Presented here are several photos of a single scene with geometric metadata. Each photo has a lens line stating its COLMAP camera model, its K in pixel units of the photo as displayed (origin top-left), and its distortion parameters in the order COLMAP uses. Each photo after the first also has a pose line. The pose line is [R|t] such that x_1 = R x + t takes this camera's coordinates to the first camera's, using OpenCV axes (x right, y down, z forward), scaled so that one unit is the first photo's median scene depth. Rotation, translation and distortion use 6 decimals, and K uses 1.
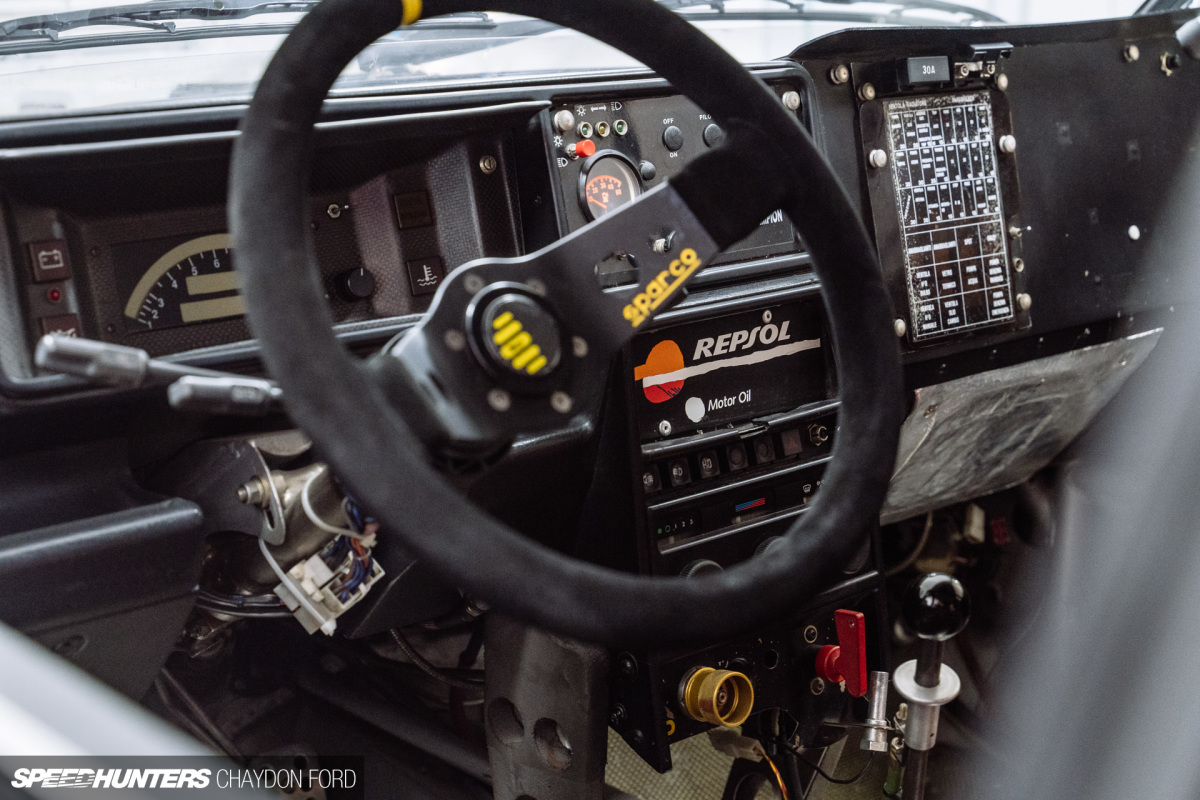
lens RADIAL K [[1965.2, 0, 600.0], [0, 1965.2, 400.0], [0, 0, 1]] dist [-0.002303, 0.006147]
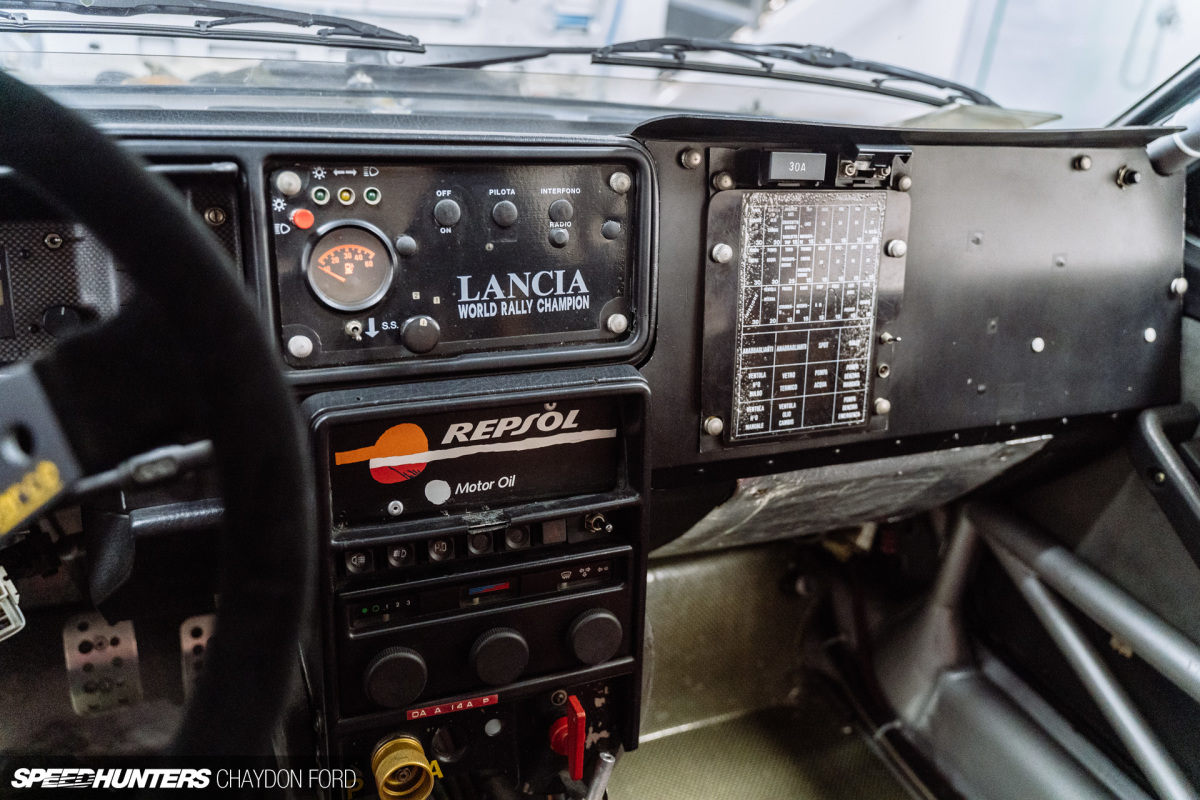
lens RADIAL K [[1011.8, 0, 600.0], [0, 1011.8, 400.0], [0, 0, 1]] dist [0.001831, 0.000305]
pose [[0.946922, 0.216389, -0.237729, 0.212150], [-0.169920, 0.964686, 0.201266, -0.139677], [0.272885, -0.150188, 0.950251, 0.496747]]
